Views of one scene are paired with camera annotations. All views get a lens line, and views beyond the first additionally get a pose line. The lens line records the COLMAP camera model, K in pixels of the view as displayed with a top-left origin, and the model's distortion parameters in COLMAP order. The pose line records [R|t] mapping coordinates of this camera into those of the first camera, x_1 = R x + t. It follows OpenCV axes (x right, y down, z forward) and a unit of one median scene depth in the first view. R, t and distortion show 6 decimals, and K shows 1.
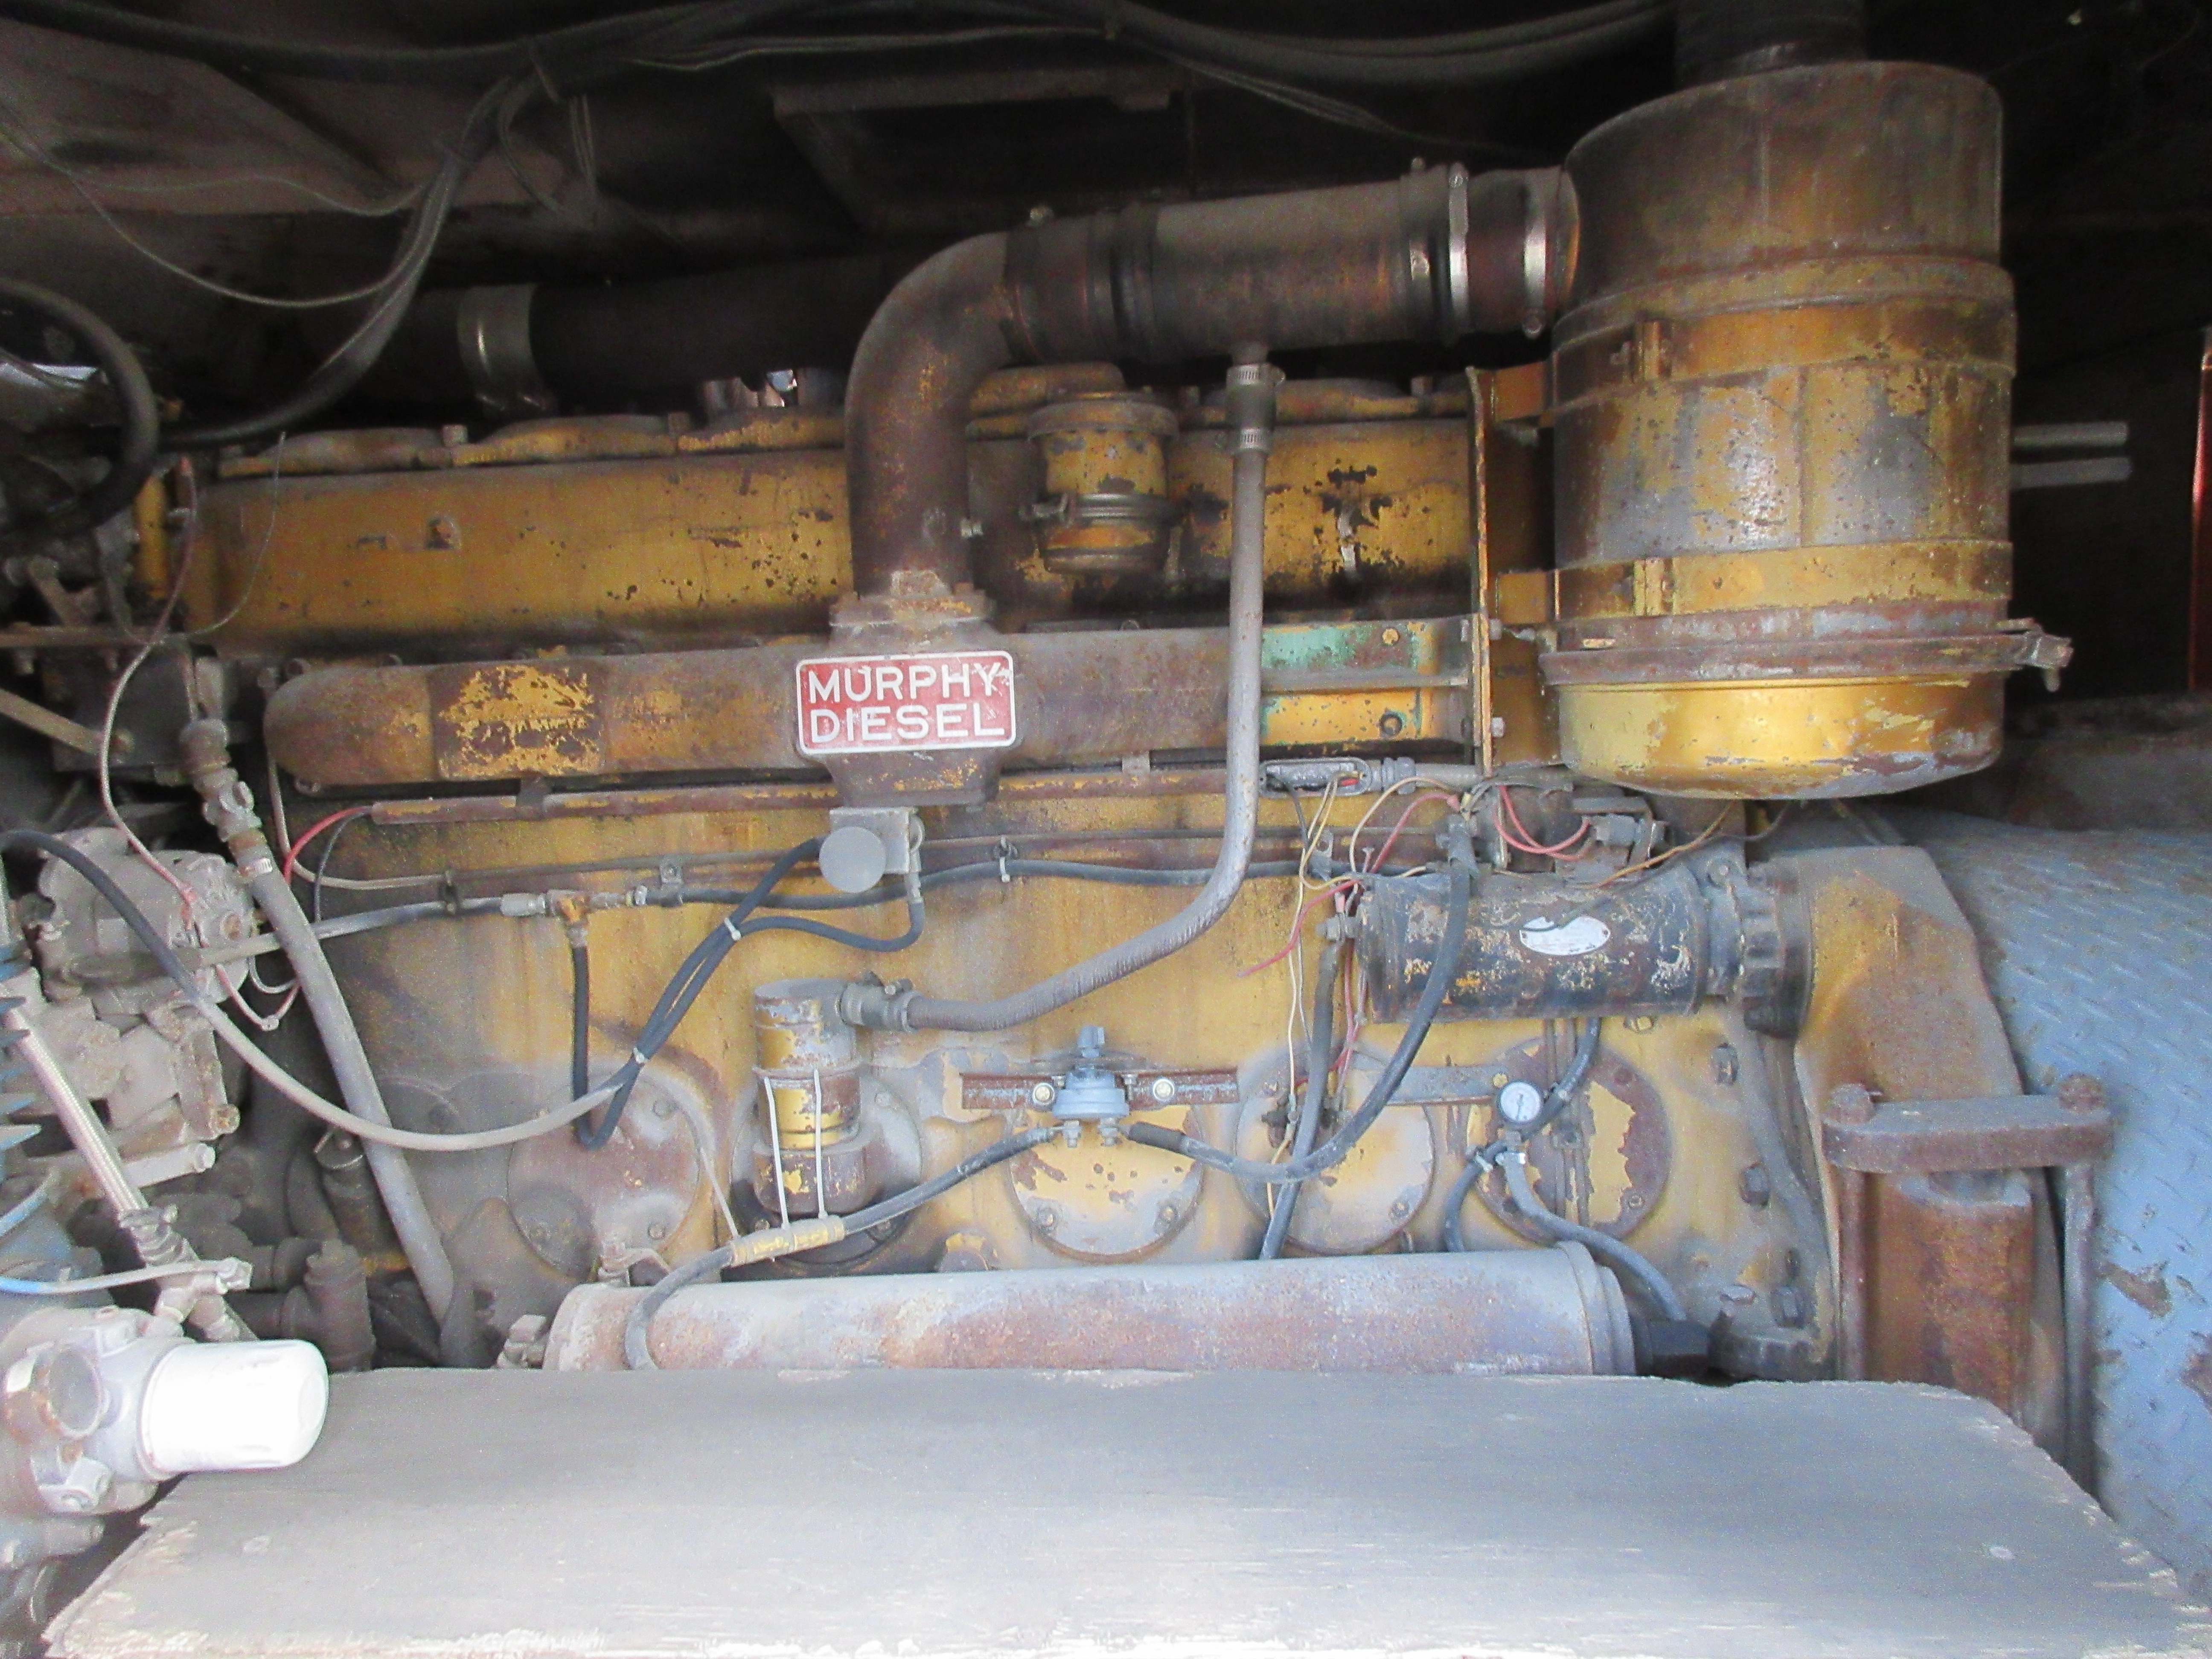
lens RADIAL K [[1648.9, 0, 1108.7], [0, 1648.9, 819.0], [0, 0, 1]] dist [0.017232, -0.005389]
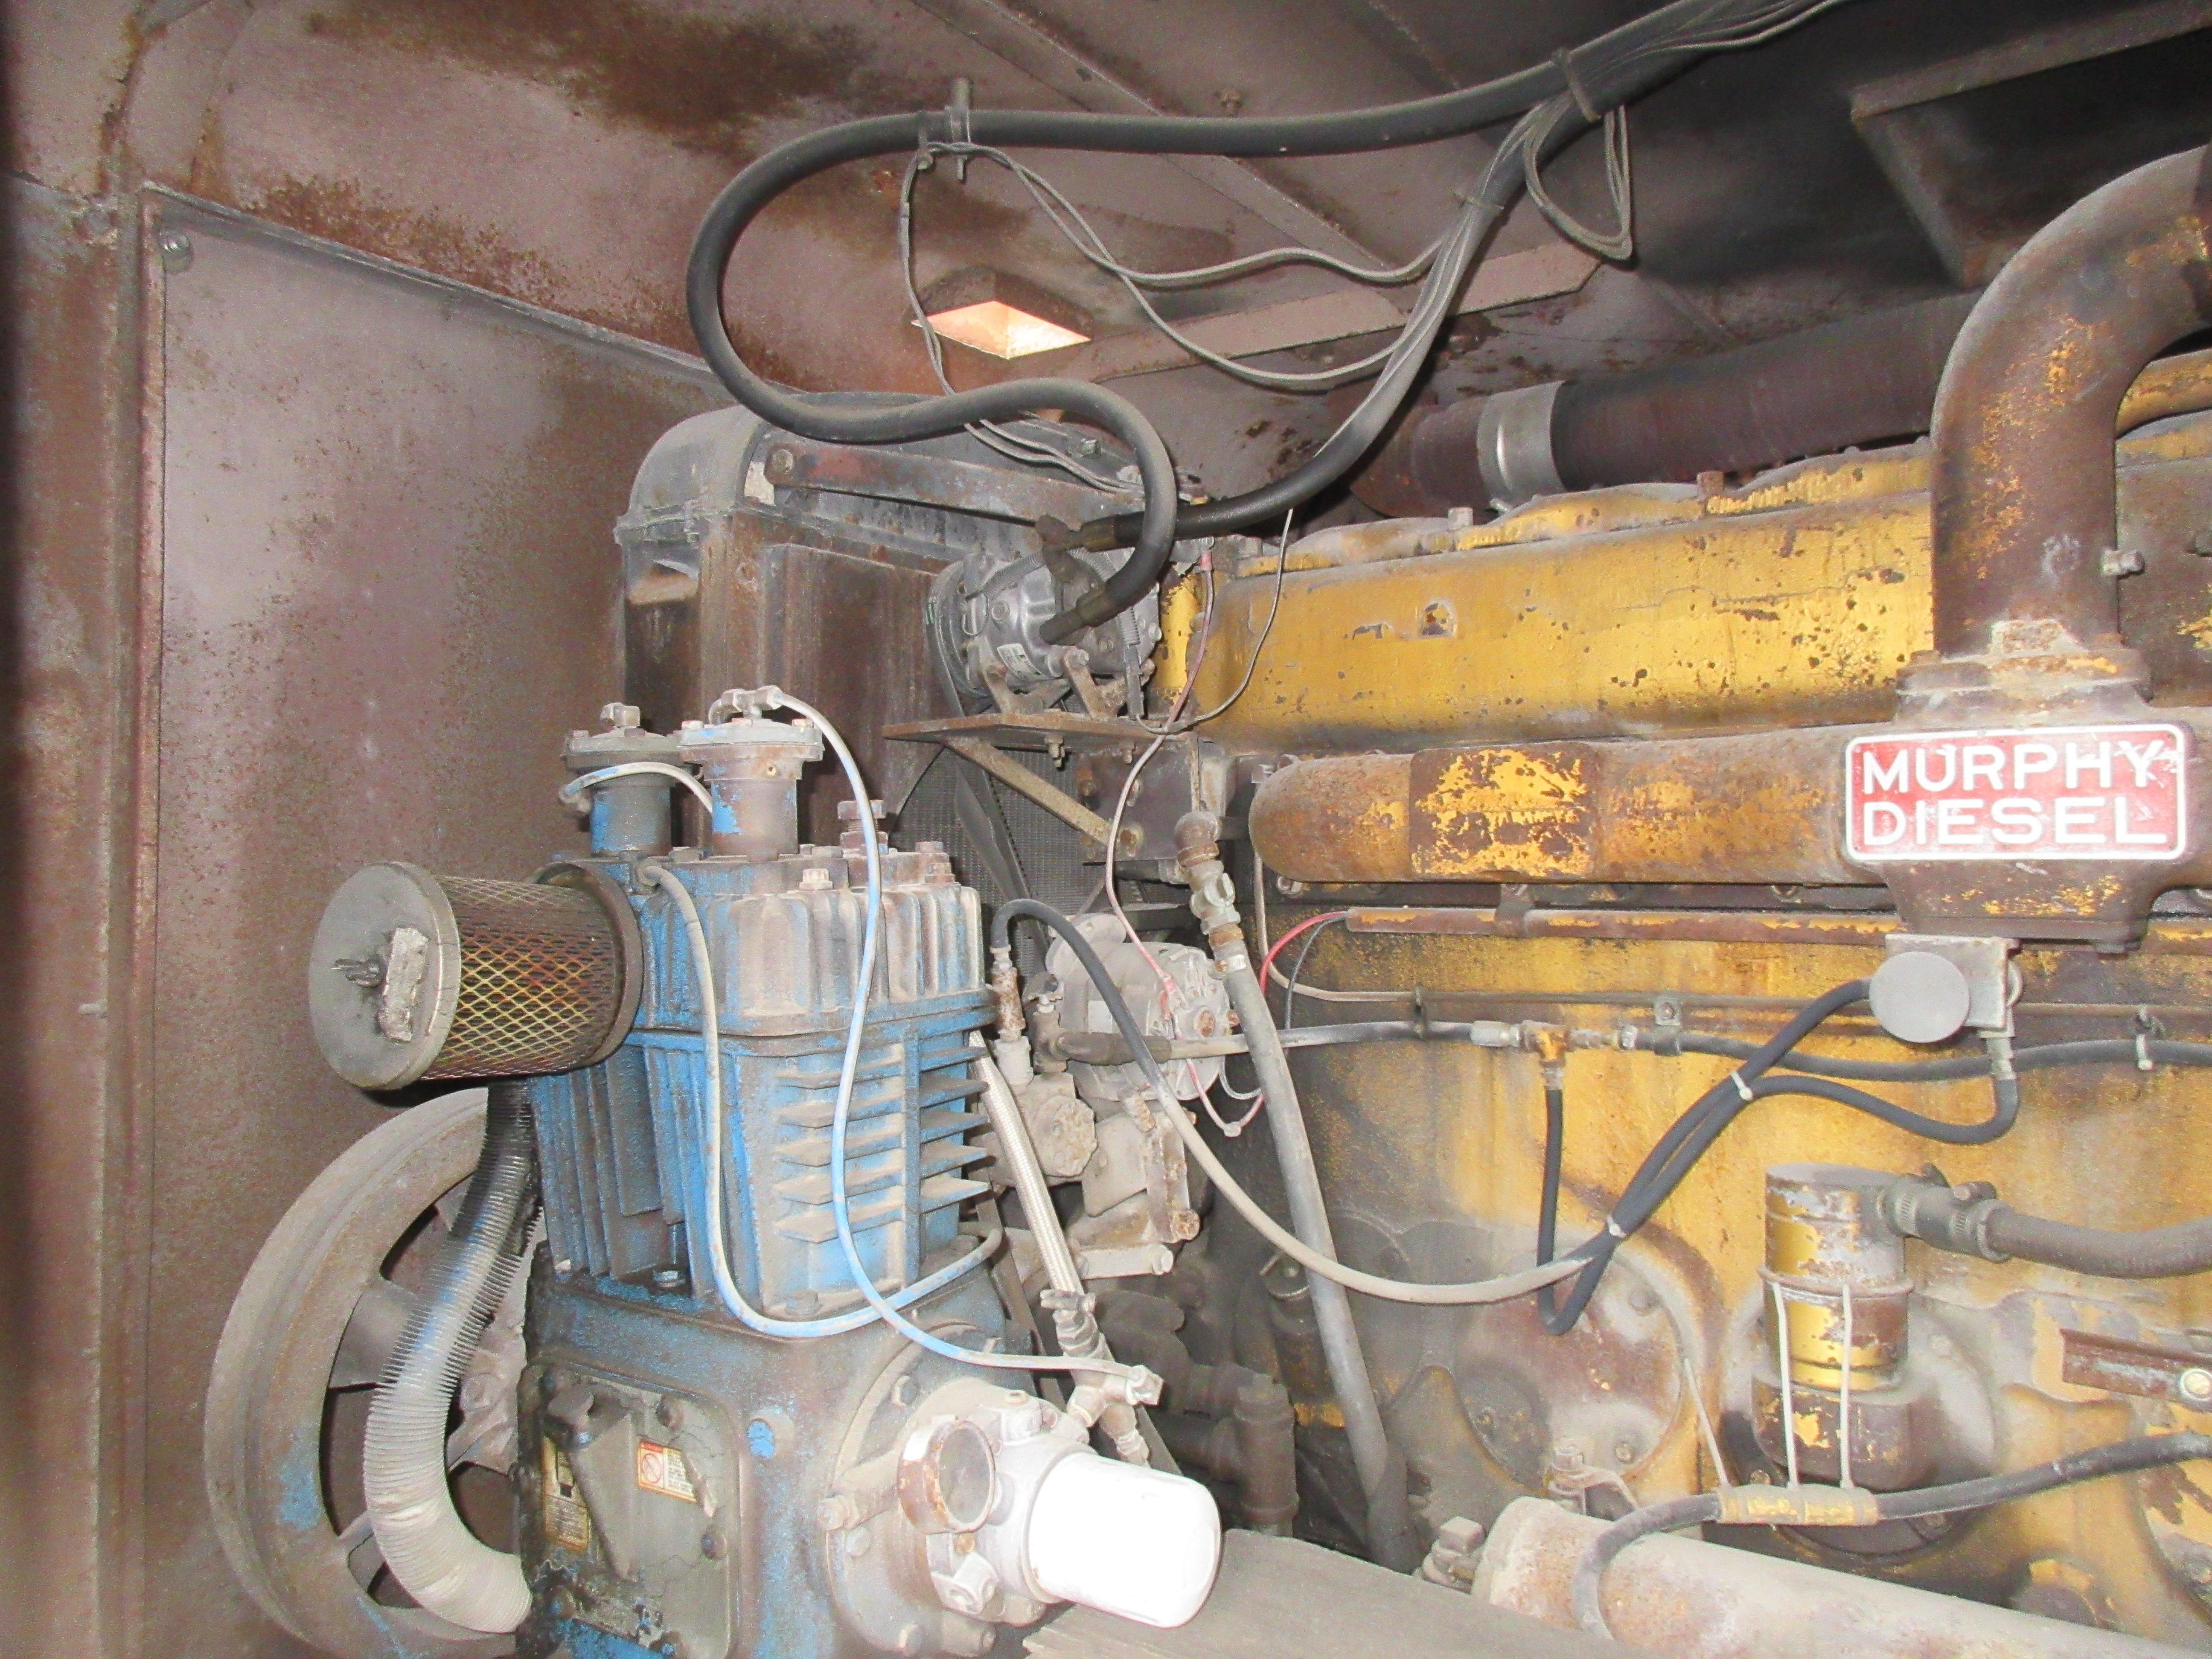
lens RADIAL K [[1648.9, 0, 1108.7], [0, 1648.9, 819.0], [0, 0, 1]] dist [0.017232, -0.005389]
pose [[0.827979, 0.025726, -0.560169, -0.036940], [-0.091079, 0.991852, -0.089071, 0.038048], [0.553314, 0.124769, 0.823576, 0.157102]]
